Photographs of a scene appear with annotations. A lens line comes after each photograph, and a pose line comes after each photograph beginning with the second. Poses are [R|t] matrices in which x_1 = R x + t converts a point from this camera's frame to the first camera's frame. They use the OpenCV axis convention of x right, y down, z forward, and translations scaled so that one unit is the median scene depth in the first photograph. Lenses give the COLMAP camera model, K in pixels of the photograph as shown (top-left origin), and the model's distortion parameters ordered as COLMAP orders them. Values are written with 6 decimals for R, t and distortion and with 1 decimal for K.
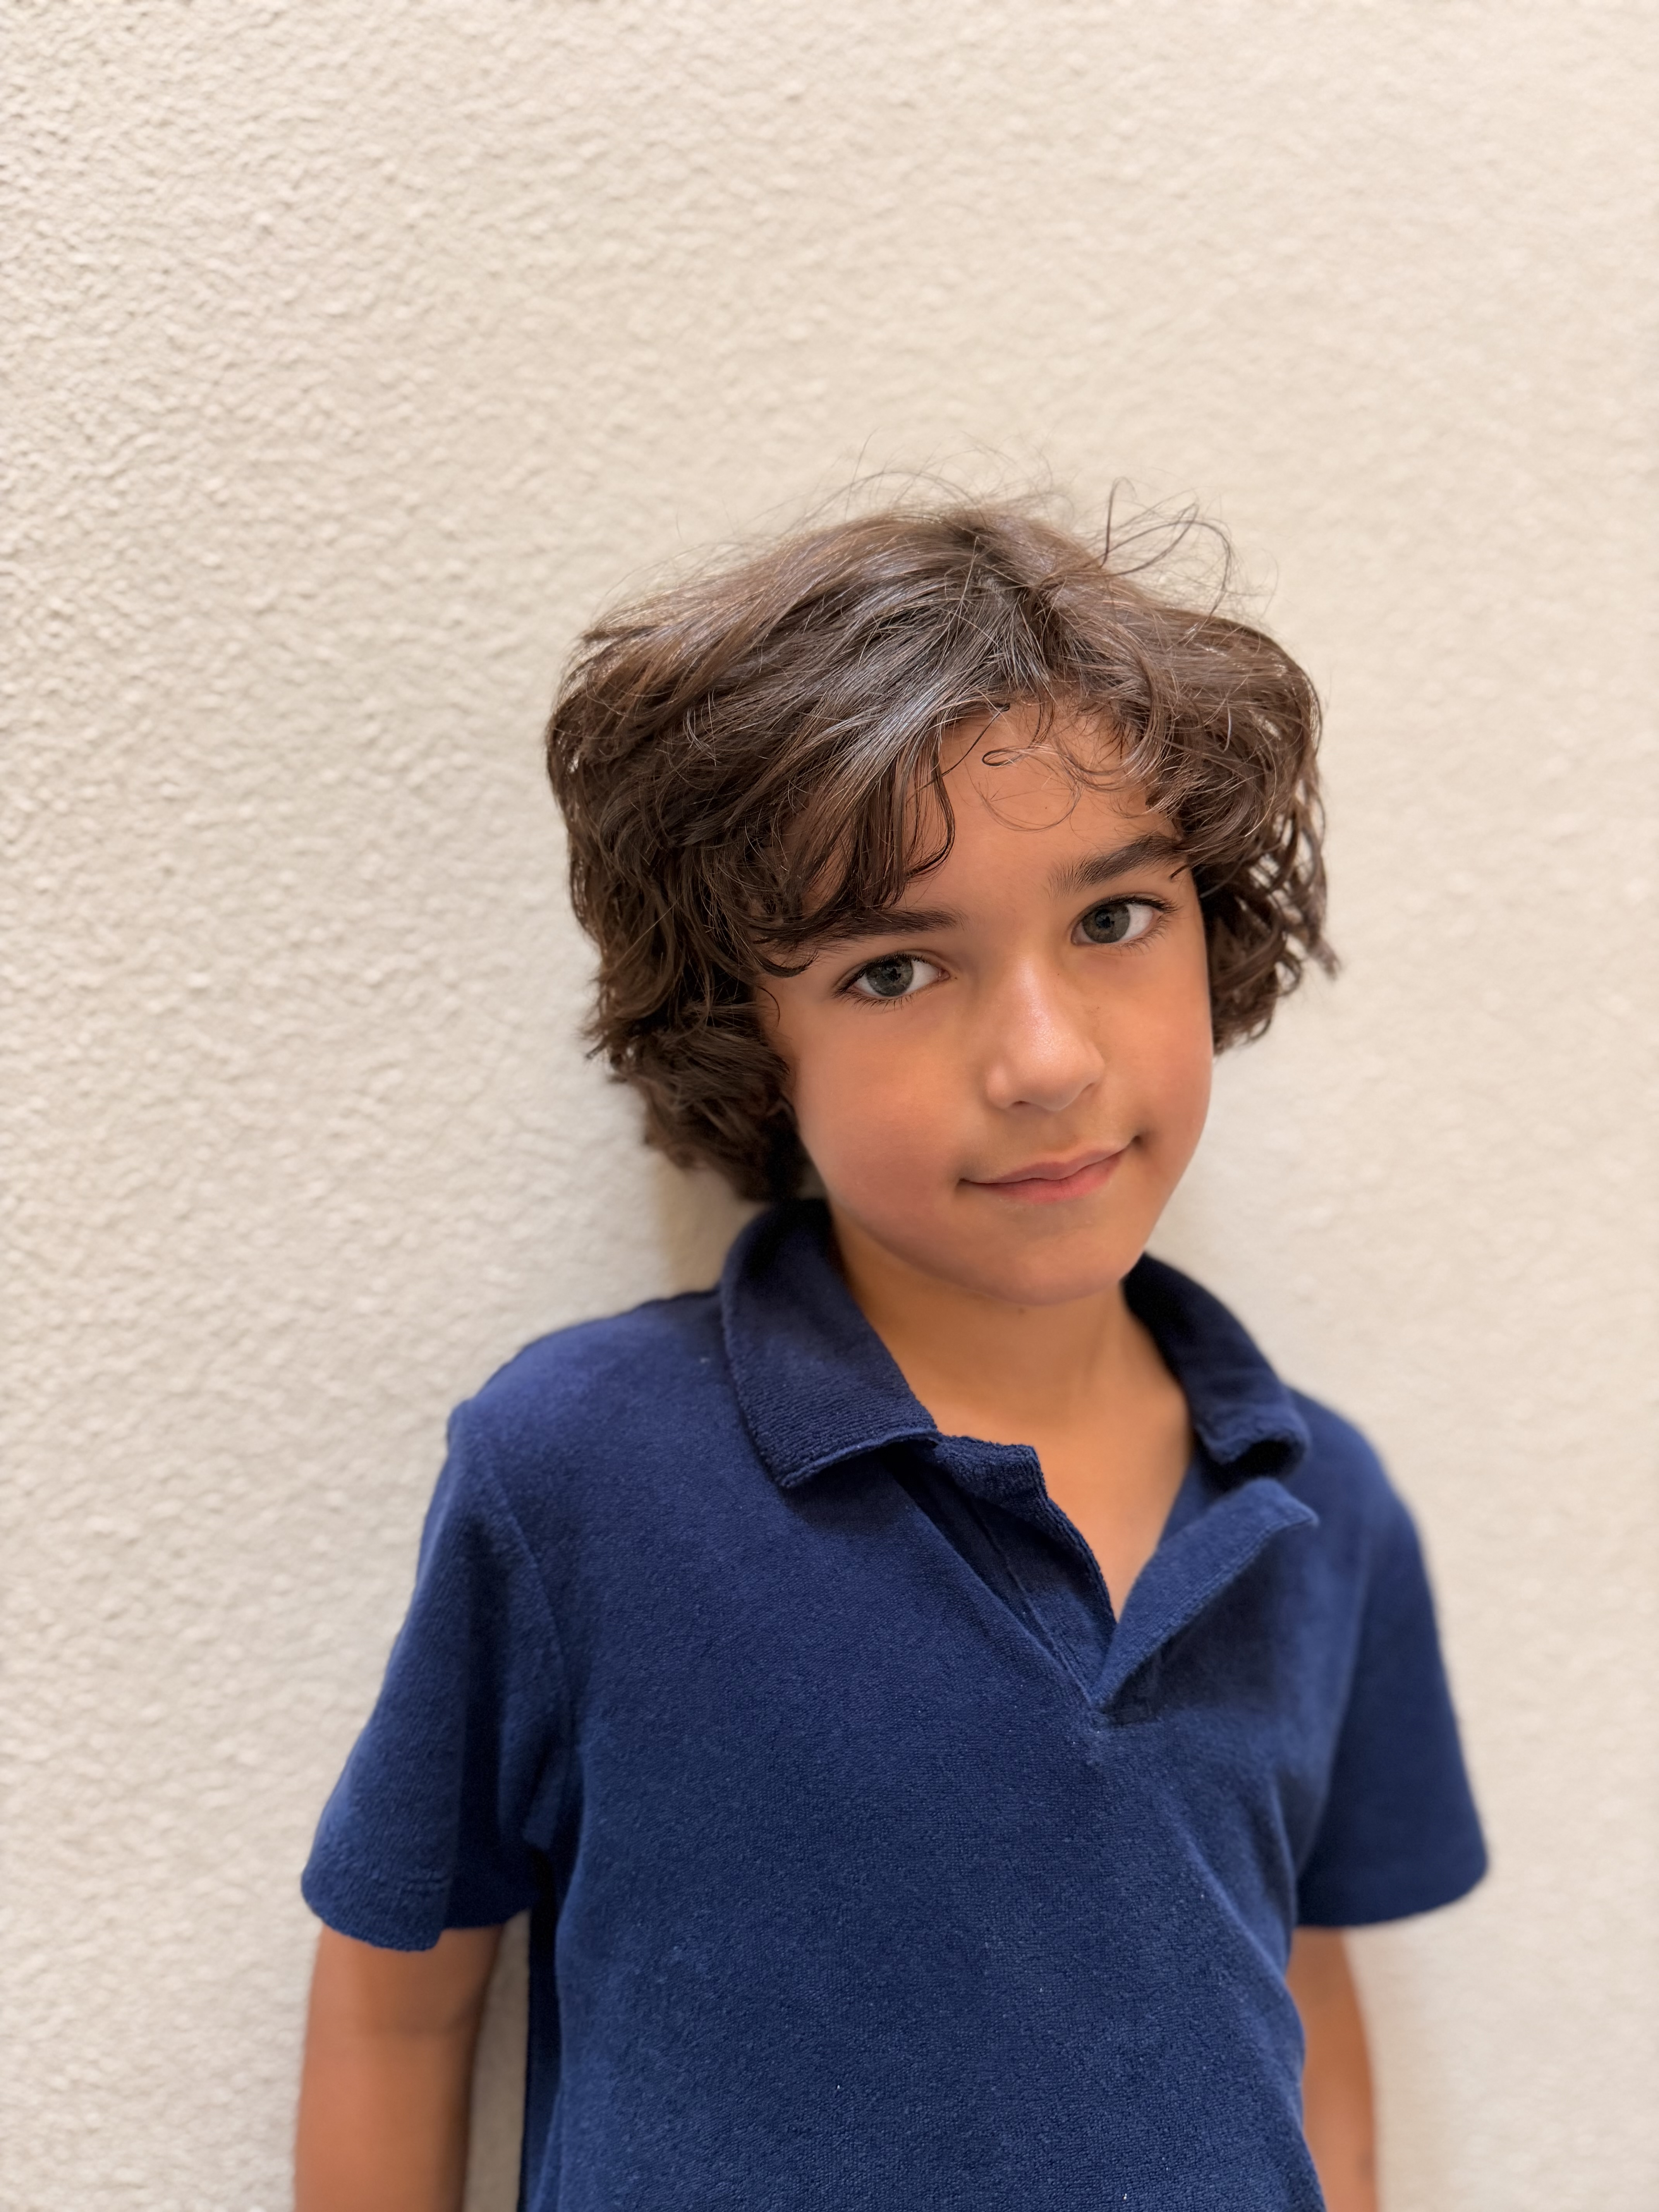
lens RADIAL K [[1690.7, 0, 822.8], [0, 1690.7, 1093.1], [0, 0, 1]] dist [-0.006686, 0.004369]
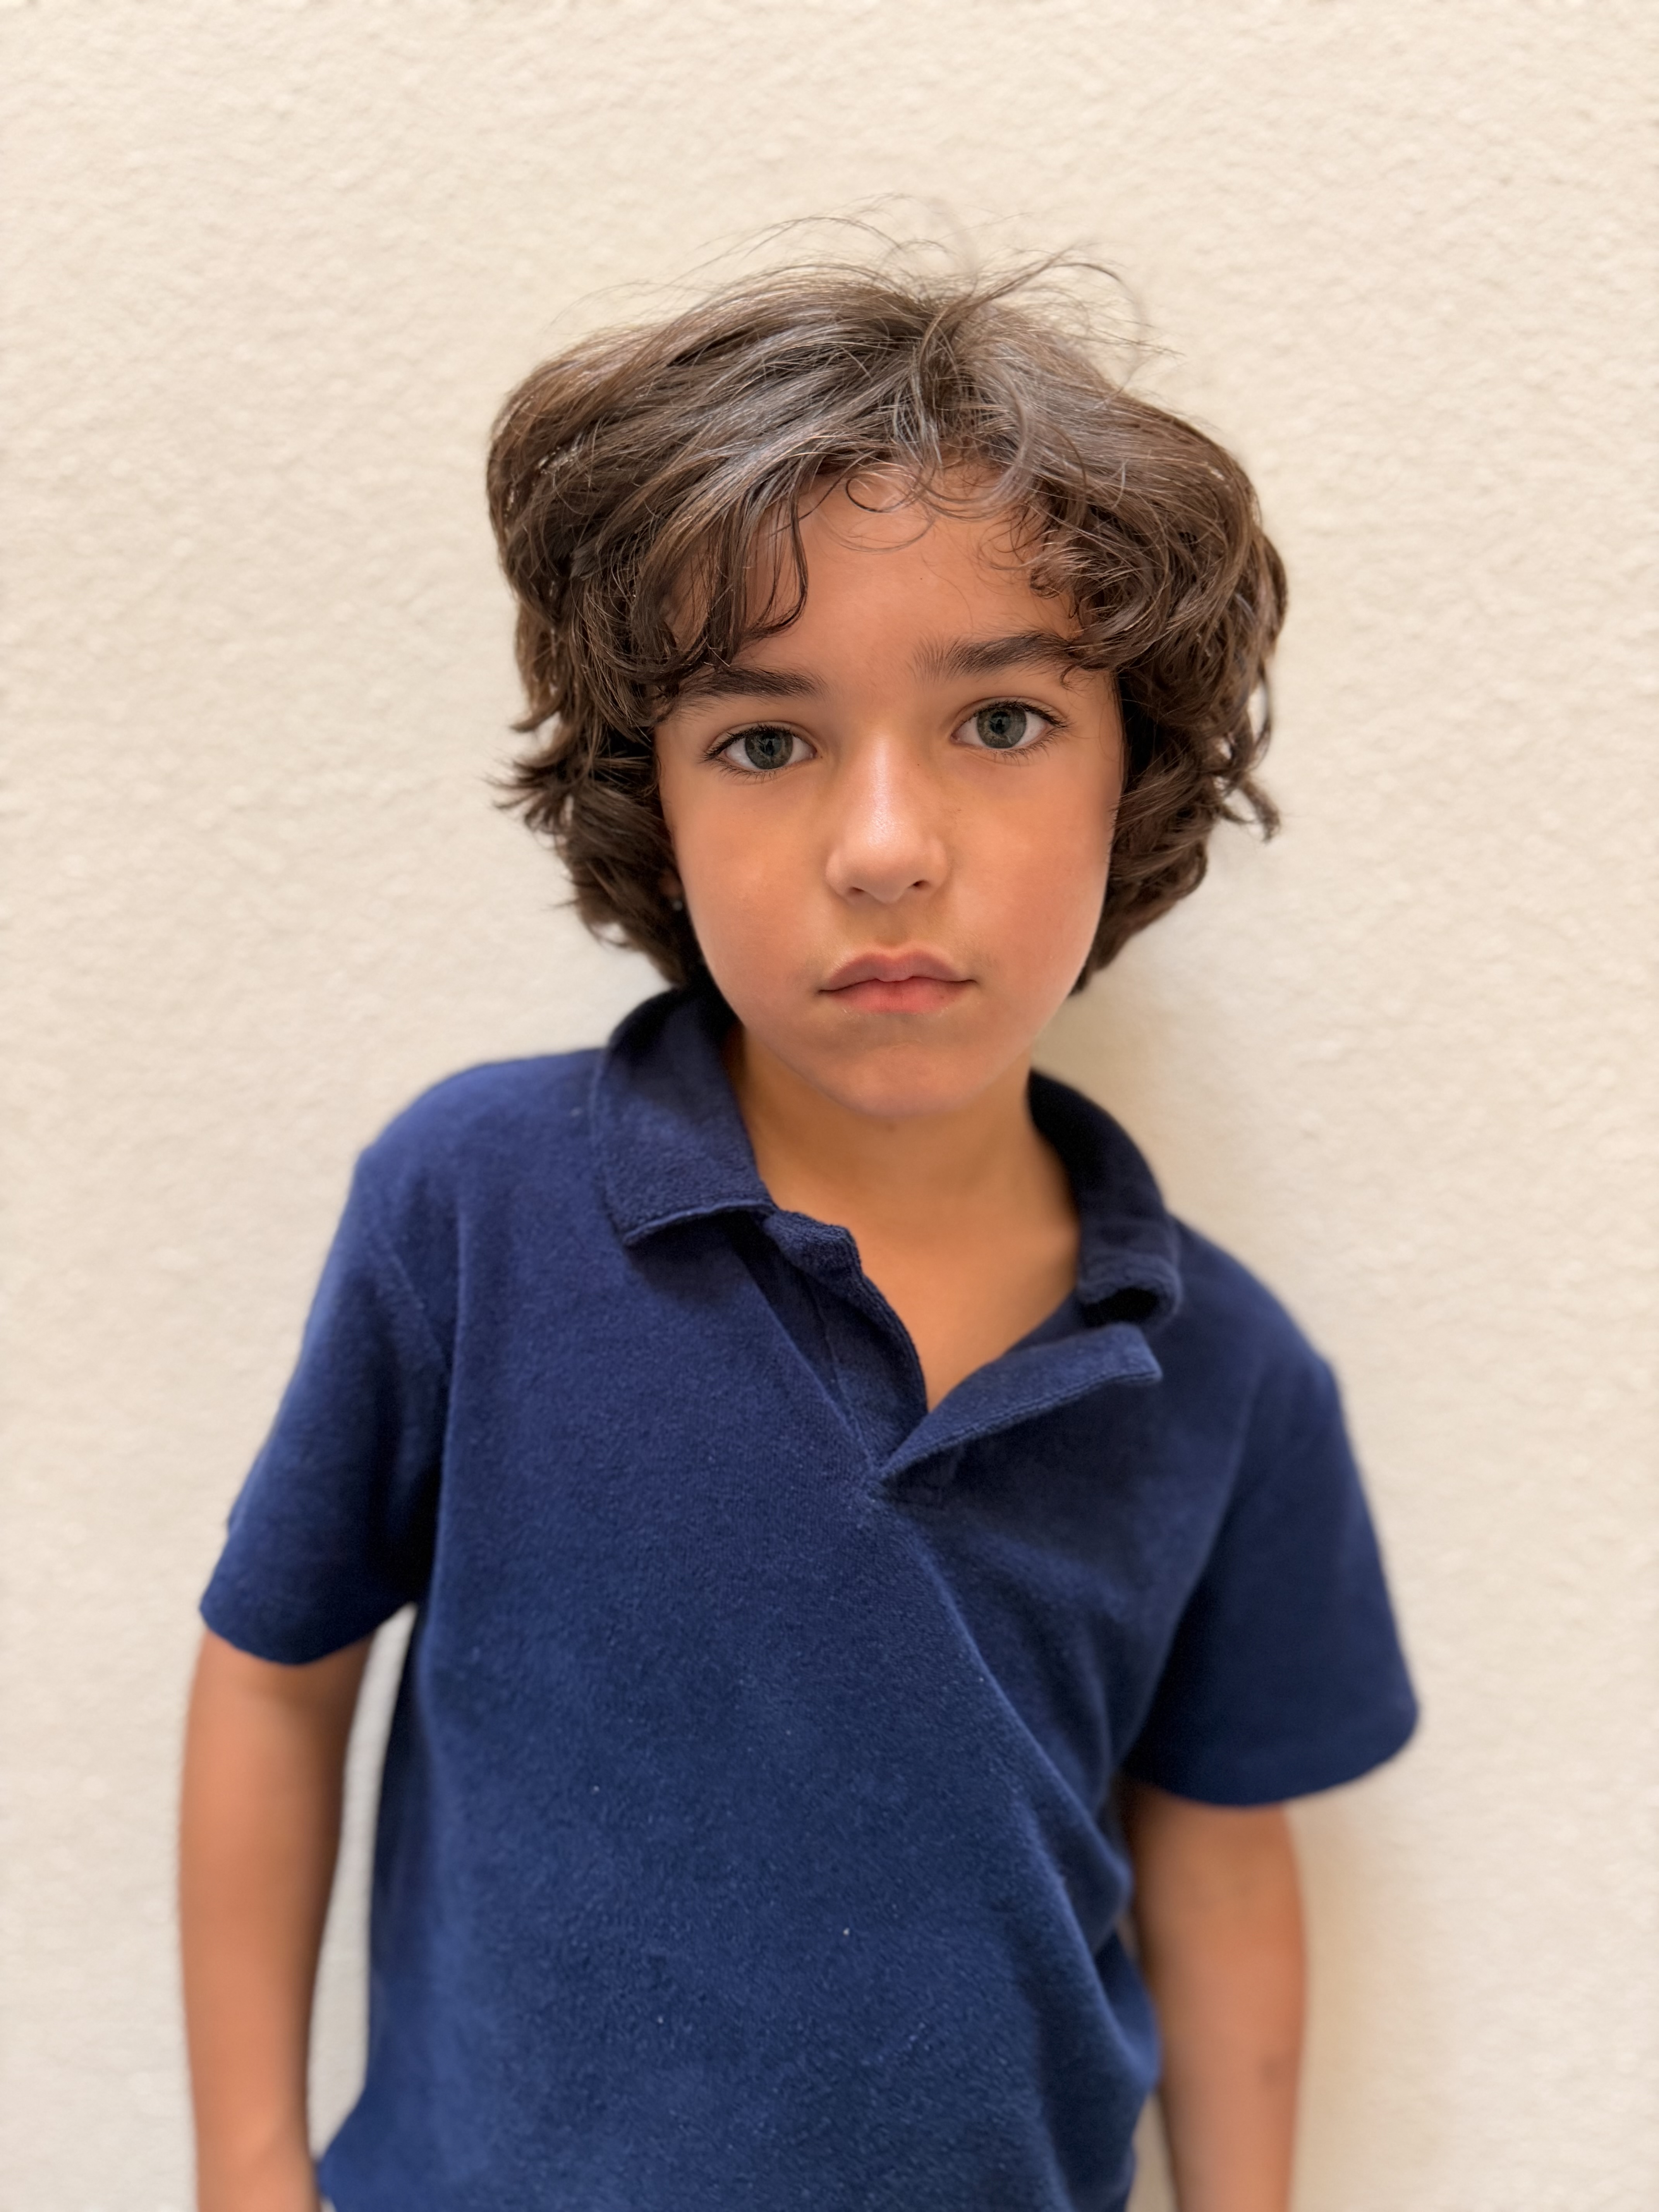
lens RADIAL K [[1586.4, 0, 825.5], [0, 1586.4, 1109.1], [0, 0, 1]] dist [-0.003995, -0.000114]
pose [[0.956079, 0.040455, -0.290304, 0.334006], [-0.024290, 0.997958, 0.059073, 0.071694], [0.292101, -0.049427, 0.955110, 0.073943]]
